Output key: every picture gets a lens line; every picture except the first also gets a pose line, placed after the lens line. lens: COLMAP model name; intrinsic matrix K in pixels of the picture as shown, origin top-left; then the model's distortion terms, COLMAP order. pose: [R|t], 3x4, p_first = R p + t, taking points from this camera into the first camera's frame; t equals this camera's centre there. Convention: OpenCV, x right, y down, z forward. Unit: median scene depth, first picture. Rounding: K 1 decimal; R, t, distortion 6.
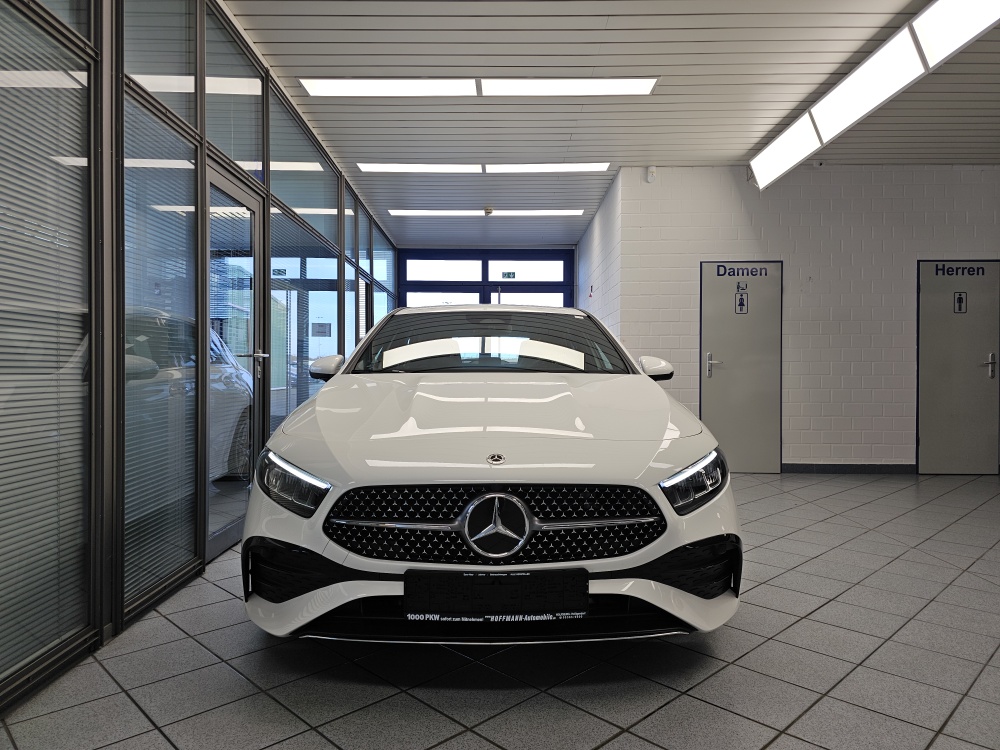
lens RADIAL K [[699.0, 0, 496.5], [0, 699.0, 372.2], [0, 0, 1]] dist [0.056793, -0.070926]
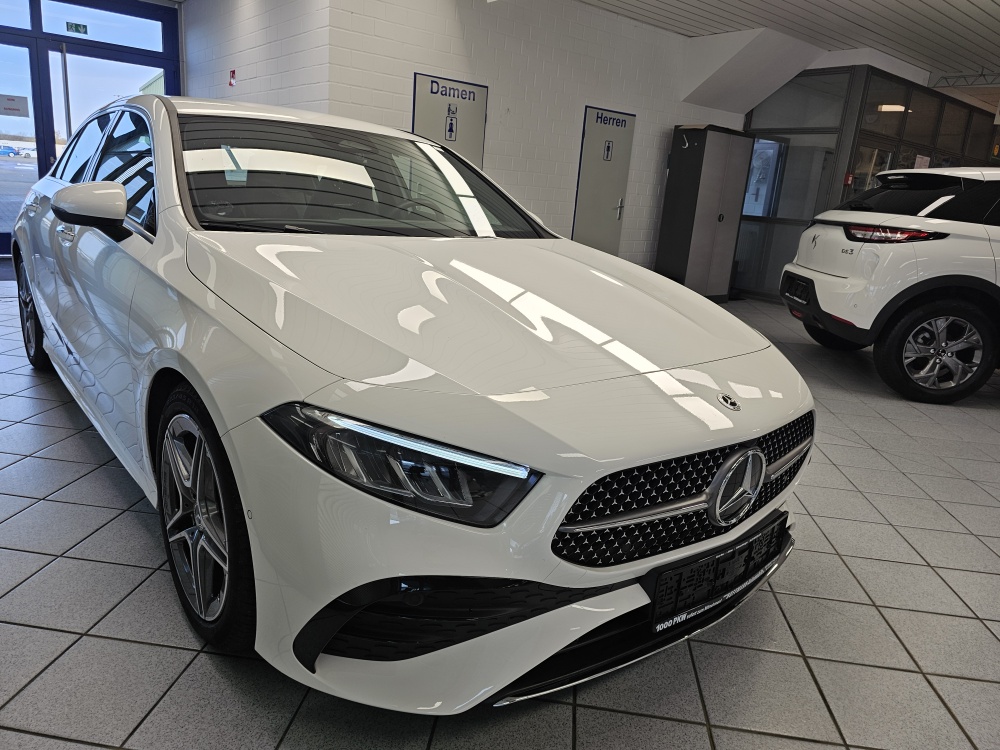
lens RADIAL K [[699.0, 0, 502.2], [0, 699.0, 370.6], [0, 0, 1]] dist [0.056793, -0.070926]
pose [[0.760795, -0.106221, 0.640240, -0.228126], [-0.077331, 0.964649, 0.251935, -0.029252], [-0.644368, -0.241181, 0.725687, 0.206367]]
